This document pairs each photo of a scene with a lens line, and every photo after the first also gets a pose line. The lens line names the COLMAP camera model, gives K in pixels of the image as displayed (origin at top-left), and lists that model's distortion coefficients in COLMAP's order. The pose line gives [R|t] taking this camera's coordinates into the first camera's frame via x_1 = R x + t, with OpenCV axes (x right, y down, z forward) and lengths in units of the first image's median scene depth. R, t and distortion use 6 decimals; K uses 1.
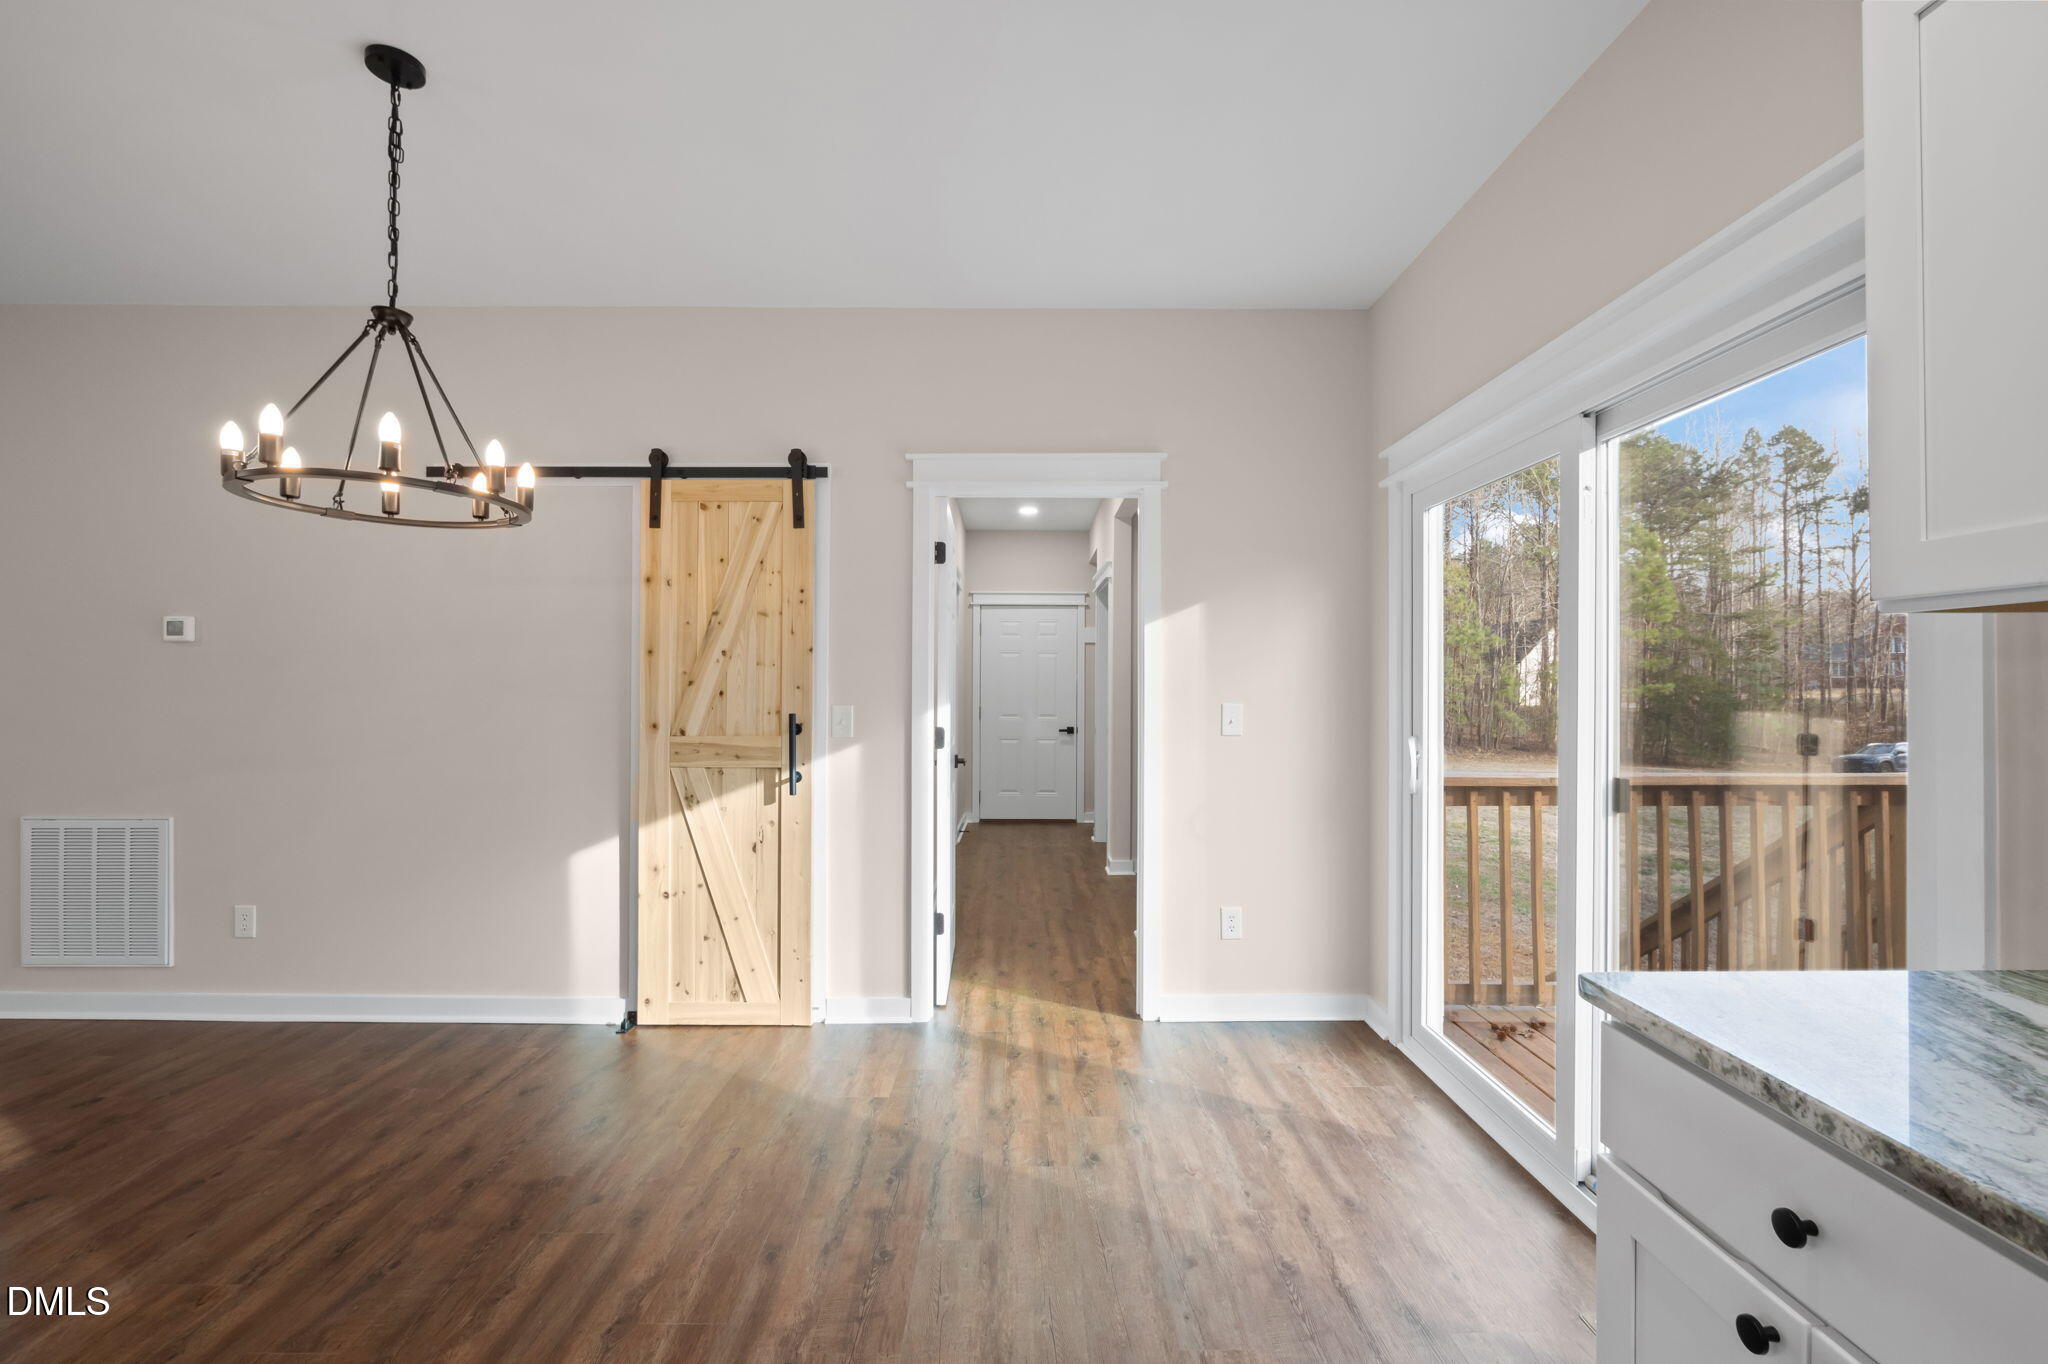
lens RADIAL K [[869.9, 0, 1023.0], [0, 869.9, 669.9], [0, 0, 1]] dist [-0.000534, 0.000006]
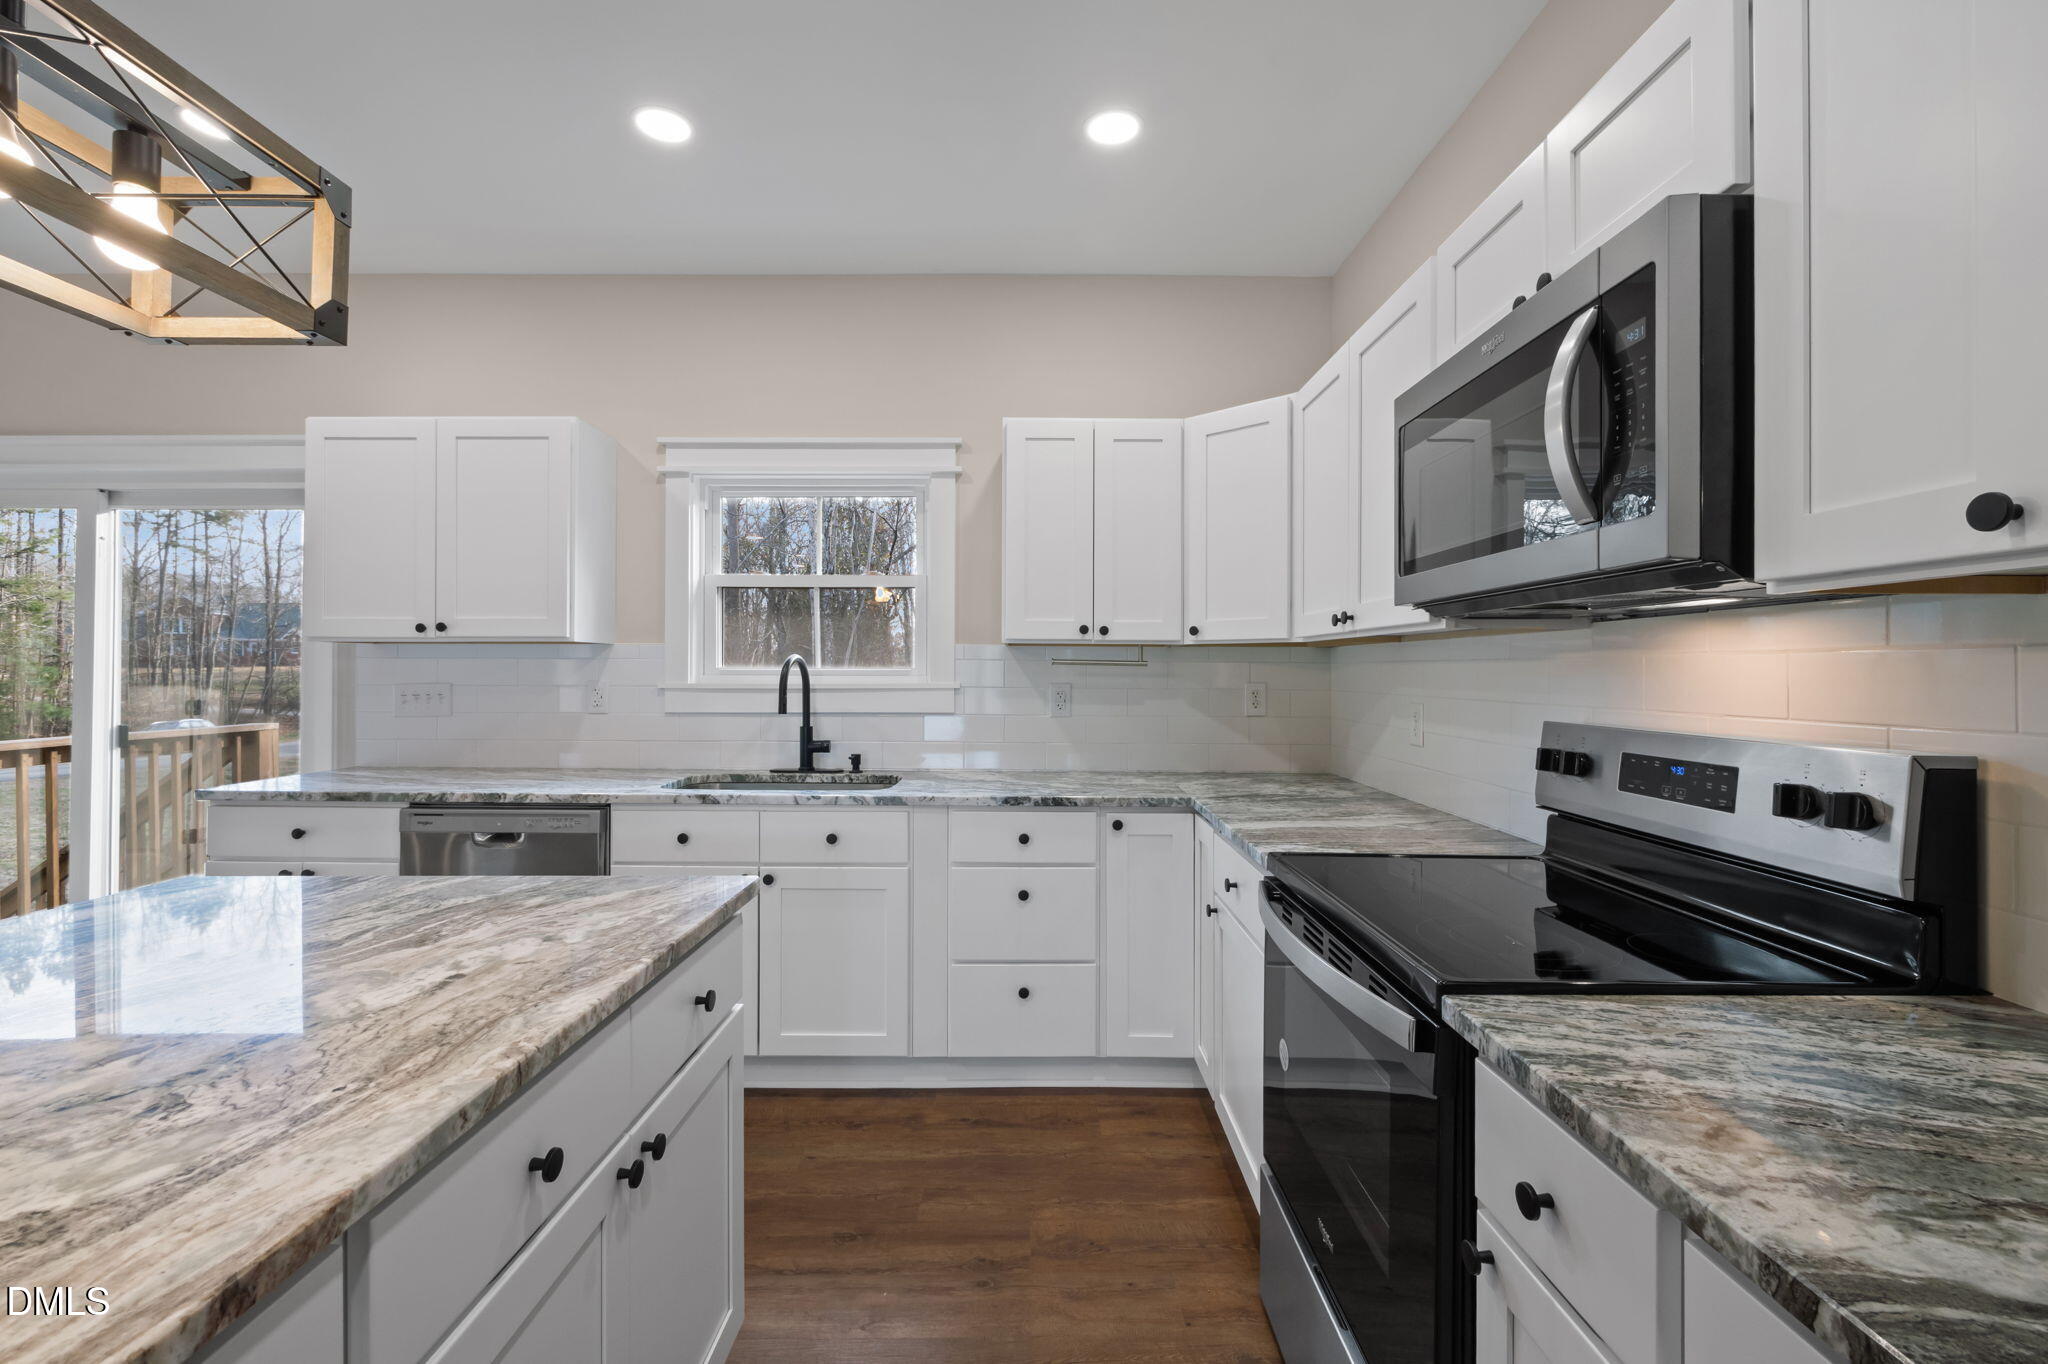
lens RADIAL K [[869.9, 0, 1023.0], [0, 869.9, 669.9], [0, 0, 1]] dist [-0.000534, 0.000006]
pose [[0.007334, -0.000036, 0.999973, -0.565626], [-0.023474, 0.999724, 0.000208, -0.007114], [-0.999698, -0.023475, 0.007331, -0.400835]]
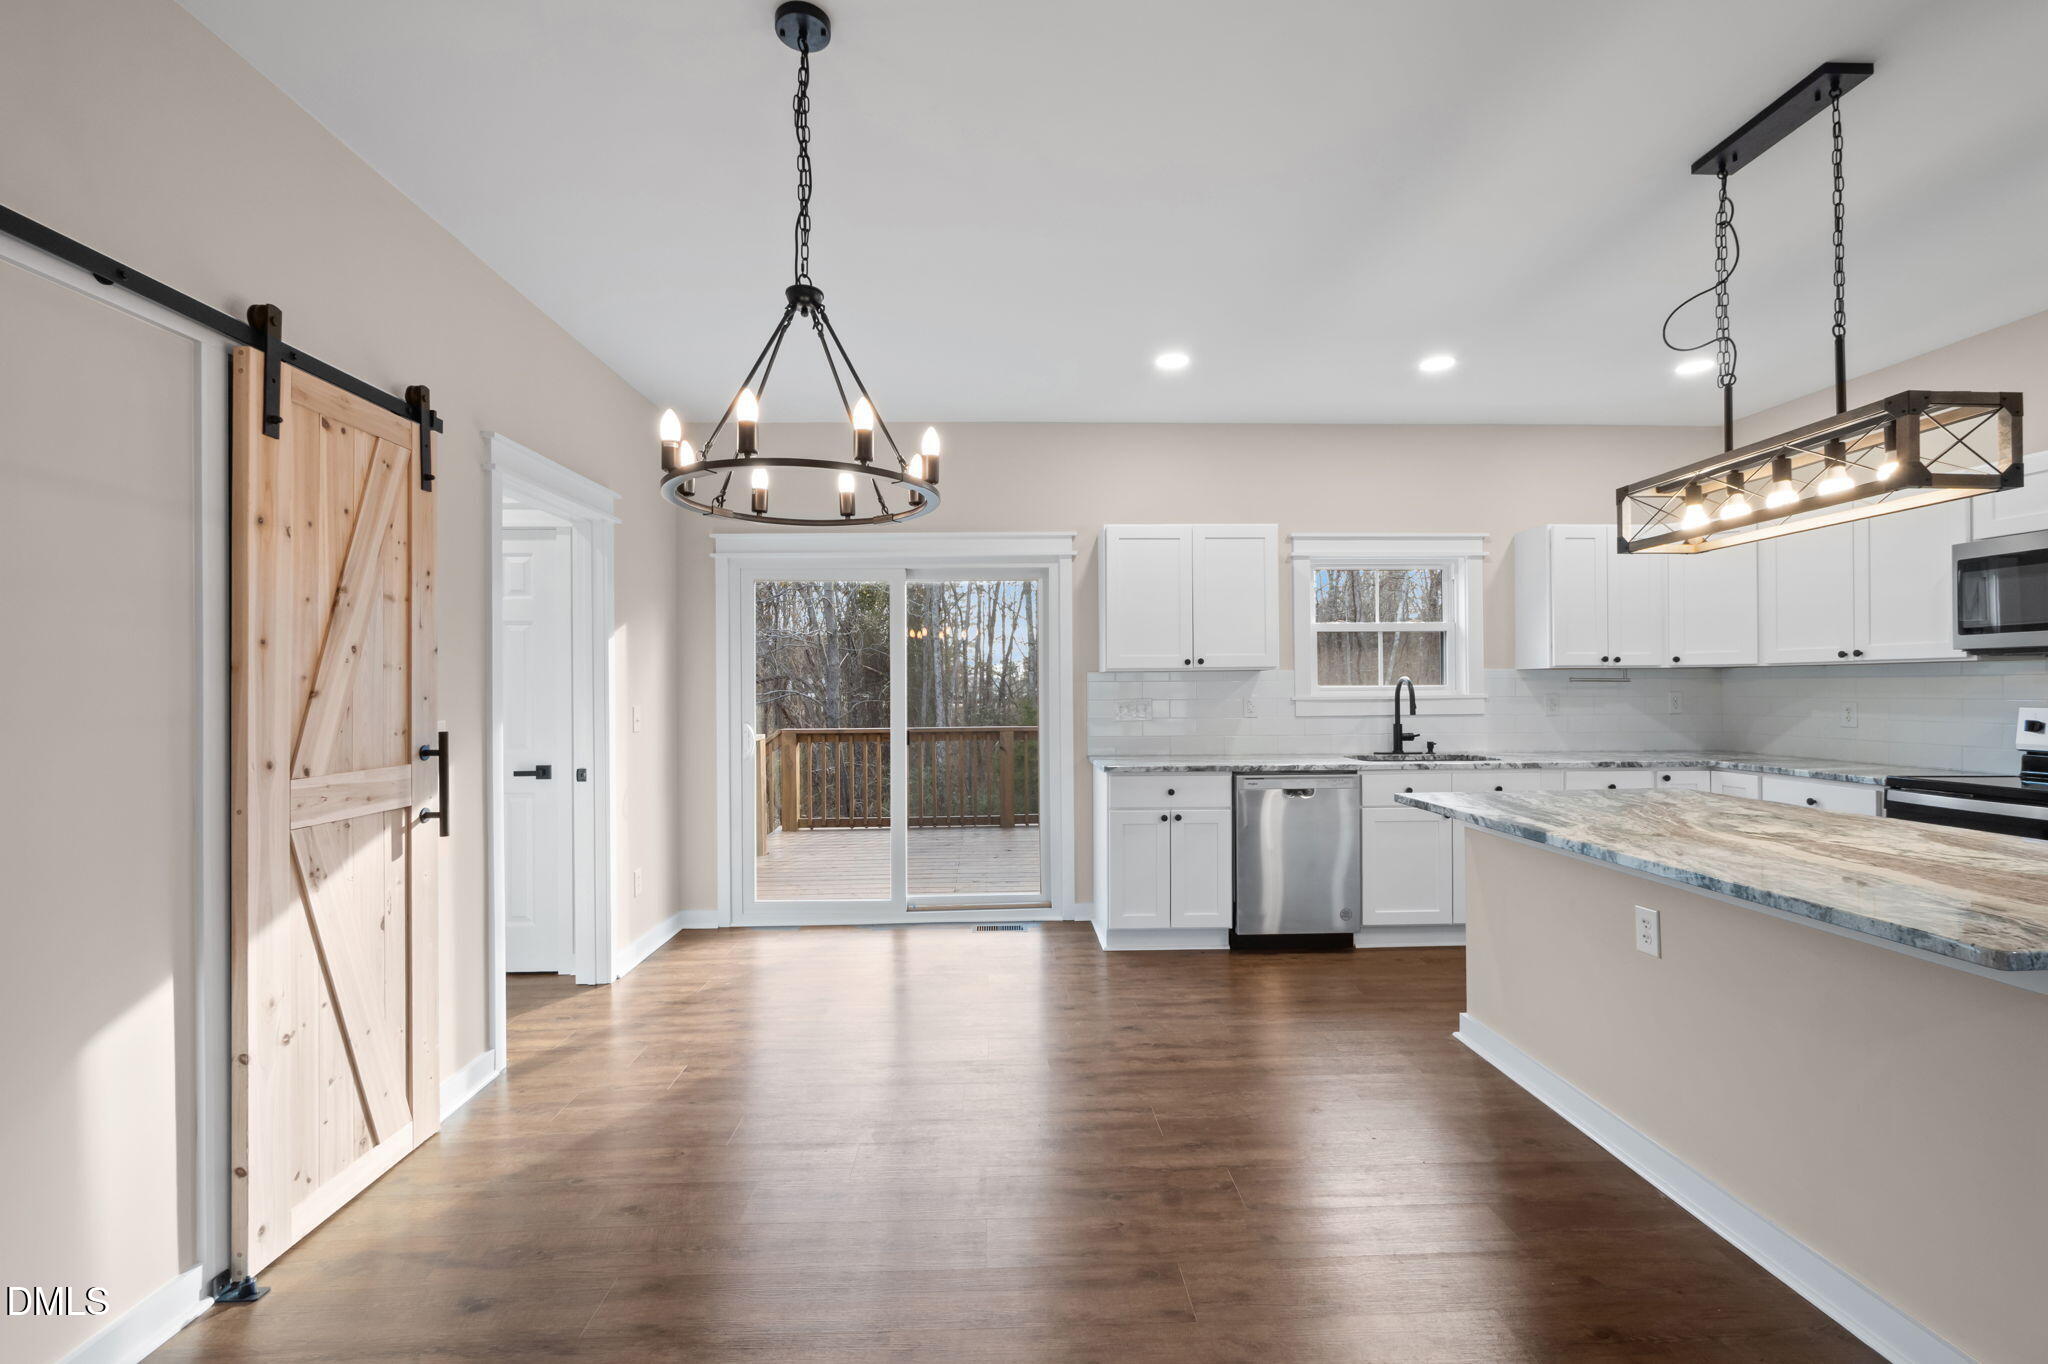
lens RADIAL K [[869.9, 0, 1023.0], [0, 869.9, 669.9], [0, 0, 1]] dist [-0.000534, 0.000006]
pose [[-0.032799, 0.017592, 0.999307, -1.037821], [-0.010852, 0.999780, -0.017957, 0.003308], [-0.999403, -0.011434, -0.032601, 0.498144]]
